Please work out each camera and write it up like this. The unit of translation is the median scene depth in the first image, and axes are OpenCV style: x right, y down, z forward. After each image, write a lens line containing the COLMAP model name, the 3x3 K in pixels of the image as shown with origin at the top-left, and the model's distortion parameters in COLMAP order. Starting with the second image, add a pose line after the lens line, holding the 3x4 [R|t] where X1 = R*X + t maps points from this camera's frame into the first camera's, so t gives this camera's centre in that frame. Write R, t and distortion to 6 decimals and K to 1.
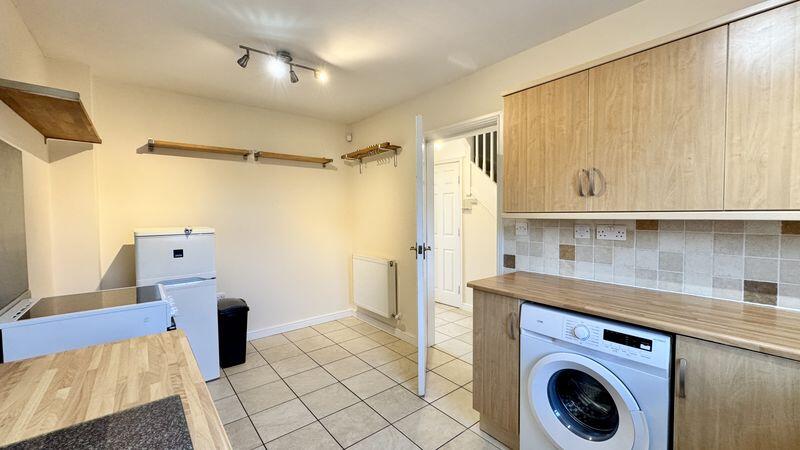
lens RADIAL K [[319.5, 0, 400.0], [0, 319.5, 225.0], [0, 0, 1]] dist [0.000025, -0.000081]
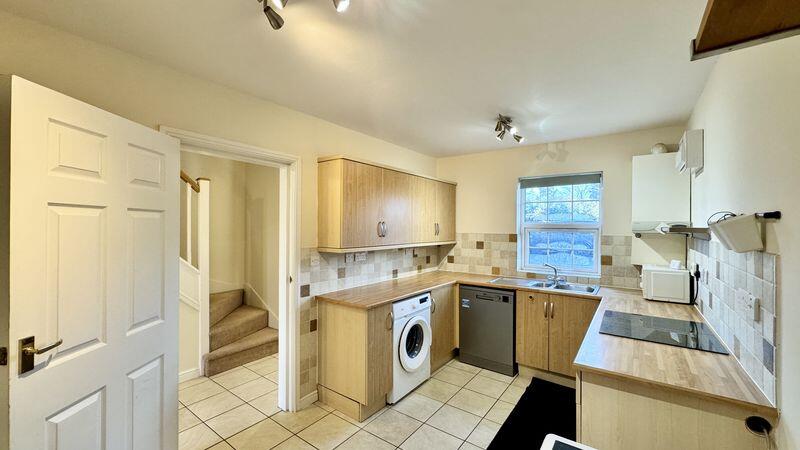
lens RADIAL K [[319.5, 0, 400.0], [0, 319.5, 225.0], [0, 0, 1]] dist [0.000025, -0.000081]
pose [[-0.248704, 0.013832, 0.968481, -1.100704], [0.033629, 0.999418, -0.005638, -0.132984], [-0.967996, 0.031167, -0.249024, 1.249097]]
